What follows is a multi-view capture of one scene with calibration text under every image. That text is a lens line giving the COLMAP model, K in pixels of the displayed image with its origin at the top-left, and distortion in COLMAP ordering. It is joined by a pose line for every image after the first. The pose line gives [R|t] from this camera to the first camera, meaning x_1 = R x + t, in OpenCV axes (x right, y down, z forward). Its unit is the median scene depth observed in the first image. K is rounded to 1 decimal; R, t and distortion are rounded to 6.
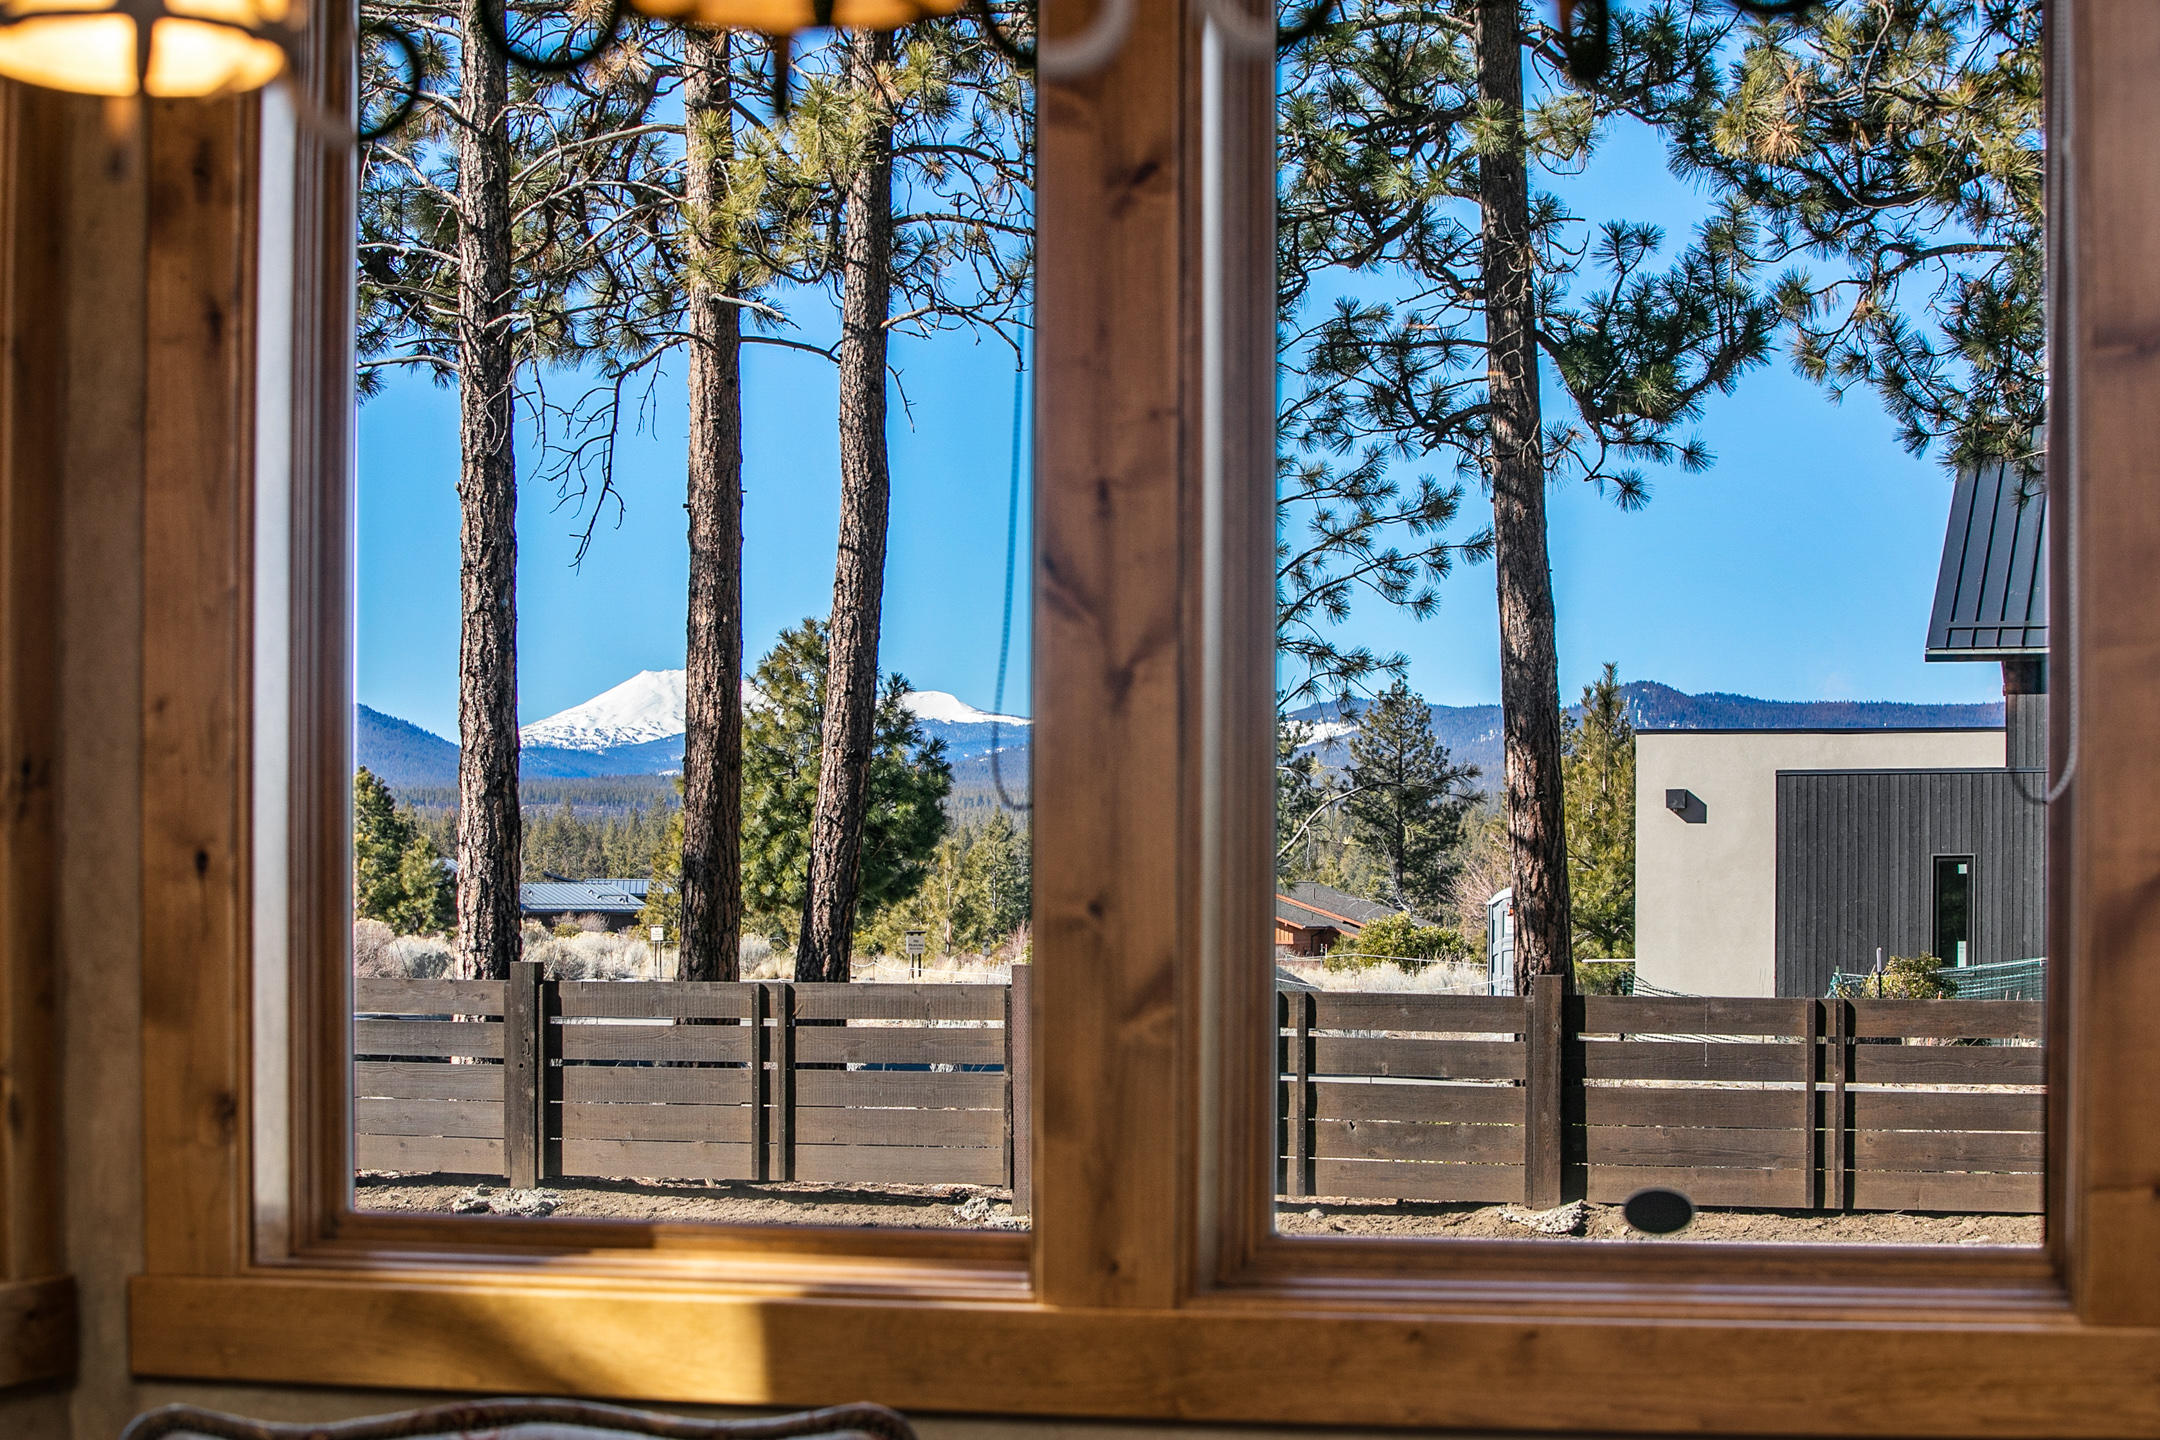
lens RADIAL K [[4527.3, 0, 1080.2], [0, 4527.3, 728.1], [0, 0, 1]] dist [-0.384560, 0.000000]
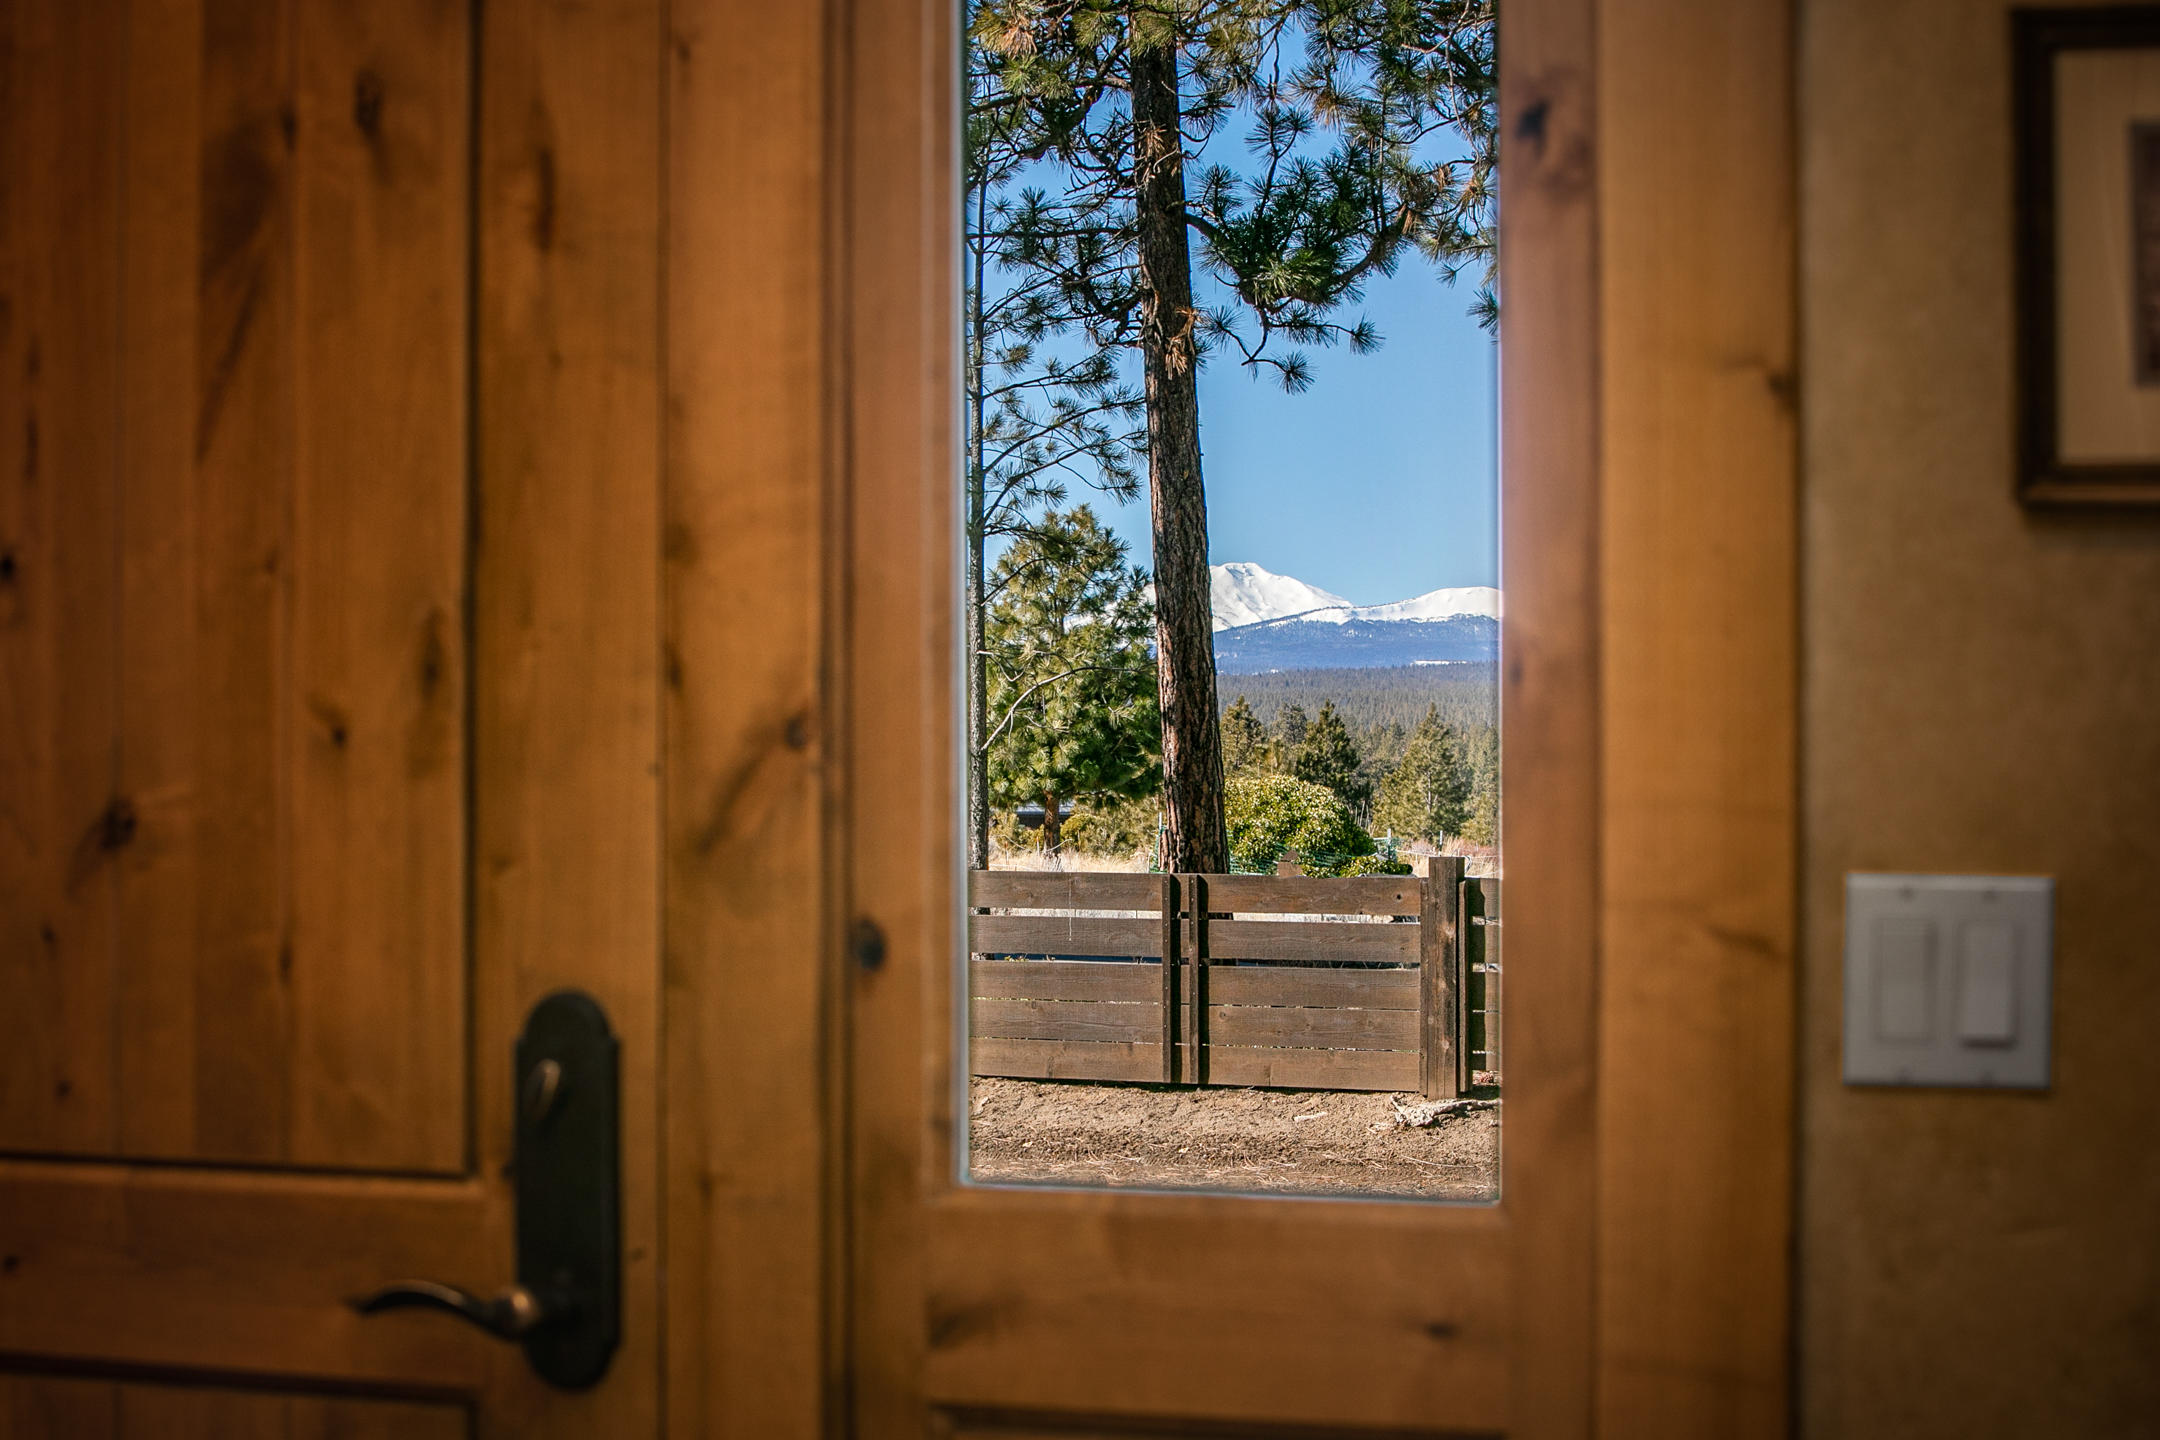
lens RADIAL K [[4527.3, 0, 1080.0], [0, 4527.3, 722.3], [0, 0, 1]] dist [-0.384560, 0.000000]
pose [[0.995460, -0.007313, -0.094899, 0.175384], [0.009357, 0.999733, 0.021115, 0.003419], [0.094719, -0.021907, 0.995263, -0.009929]]
